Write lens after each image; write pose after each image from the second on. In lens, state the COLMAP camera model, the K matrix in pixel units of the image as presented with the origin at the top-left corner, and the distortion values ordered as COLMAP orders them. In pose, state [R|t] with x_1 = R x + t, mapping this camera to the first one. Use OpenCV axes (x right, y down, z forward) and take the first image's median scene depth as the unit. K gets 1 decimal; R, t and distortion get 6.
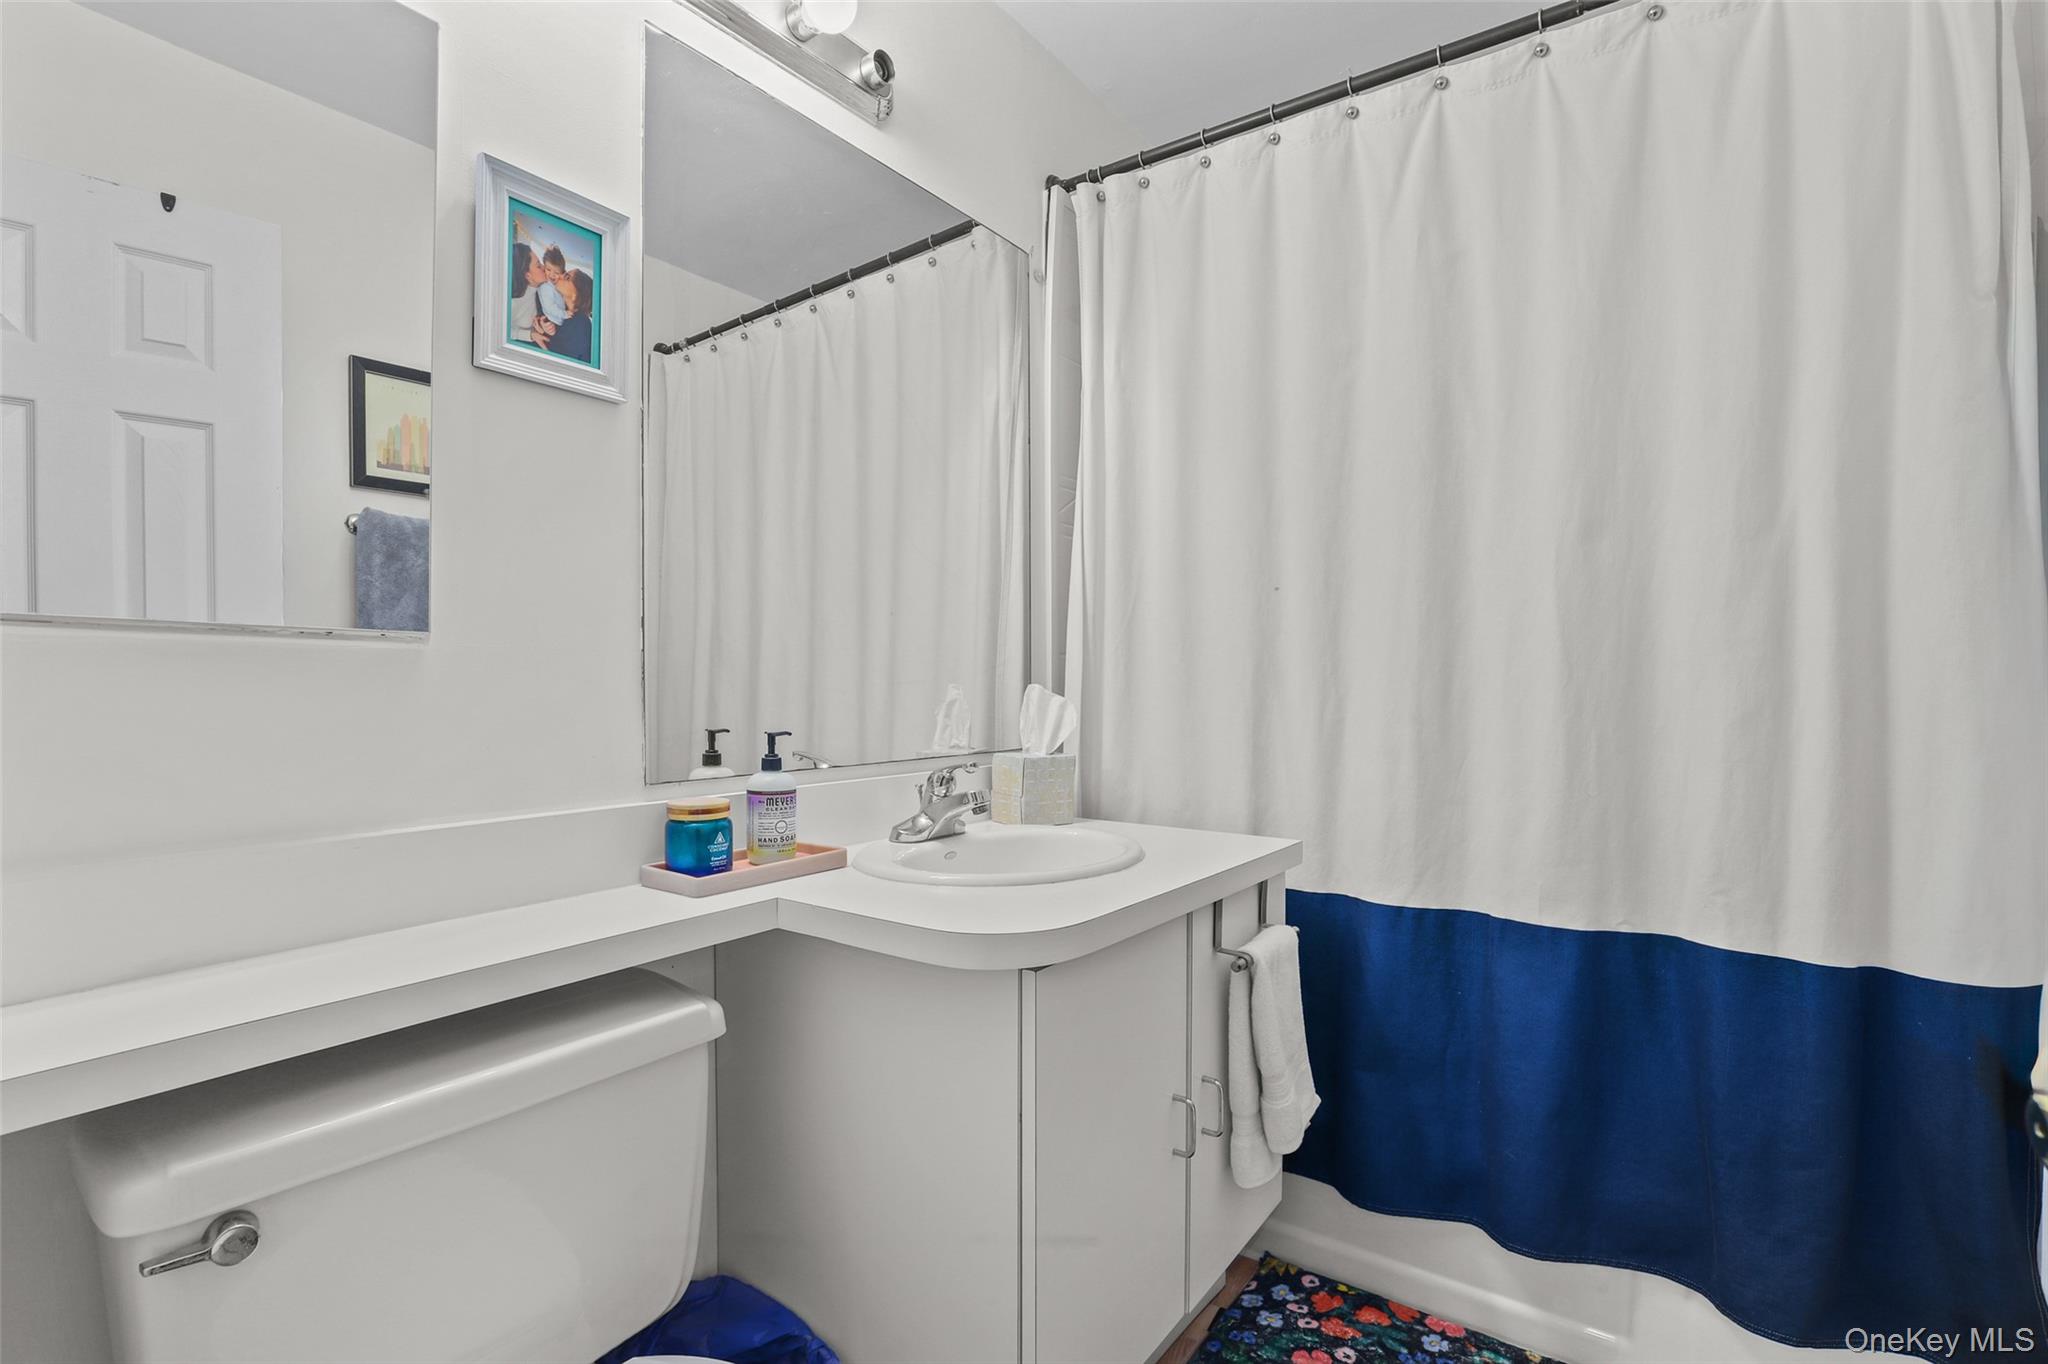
lens RADIAL K [[981.3, 0, 1019.1], [0, 981.3, 695.2], [0, 0, 1]] dist [-0.030212, 0.000877]
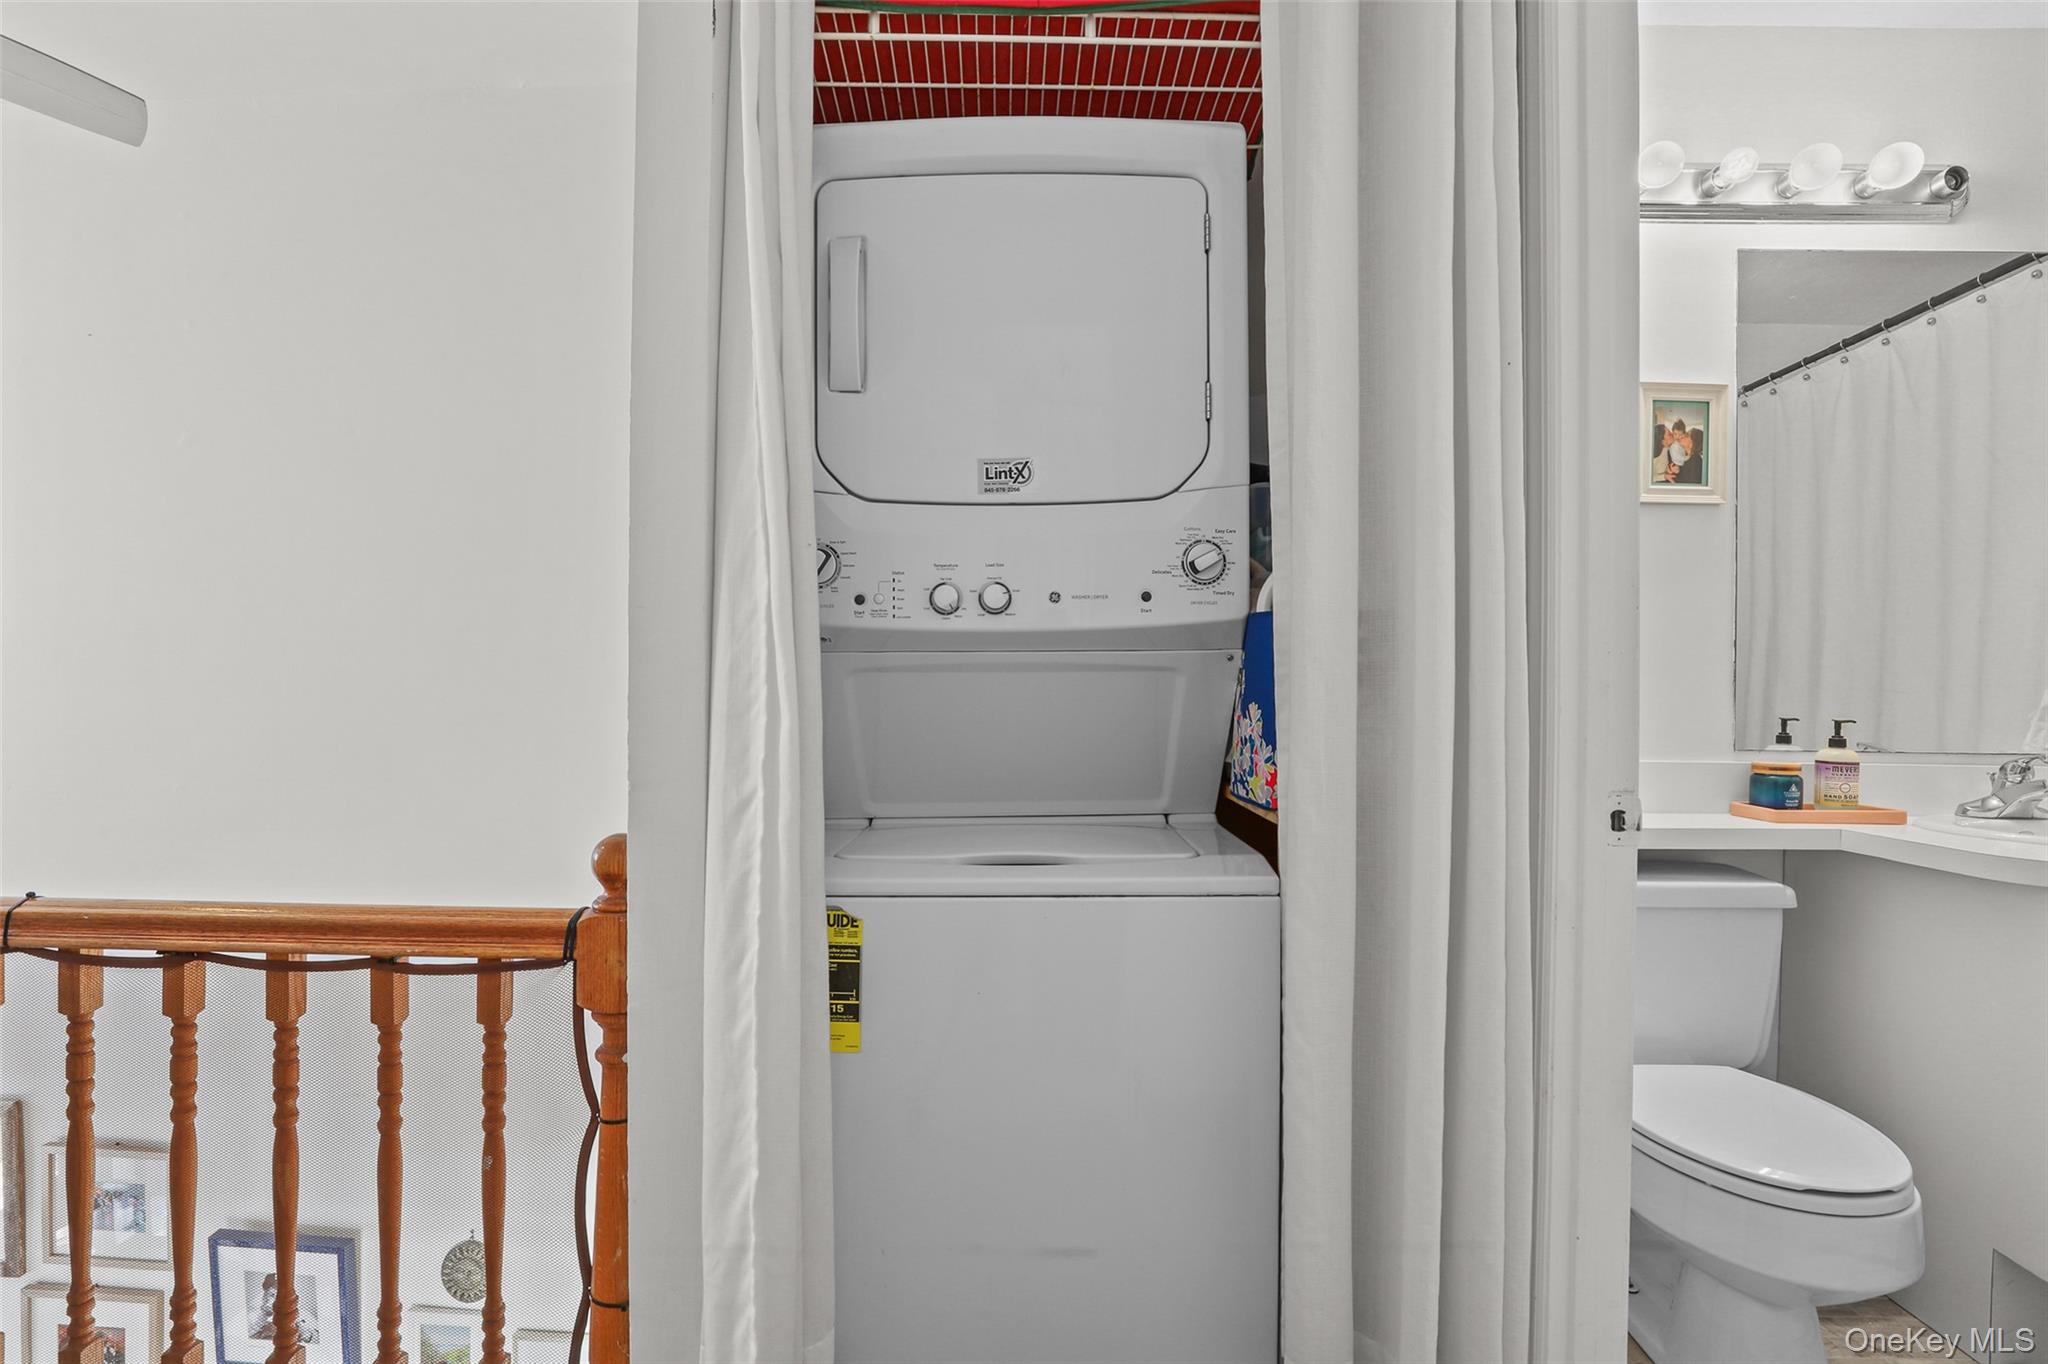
lens RADIAL K [[960.8, 0, 1031.4], [0, 960.8, 686.0], [0, 0, 1]] dist [-0.035978, 0.010400]
pose [[0.582049, 0.009604, -0.813097, 0.178880], [-0.023867, 0.999701, -0.005276, 0.026837], [0.812803, 0.022477, 0.582104, -0.763589]]
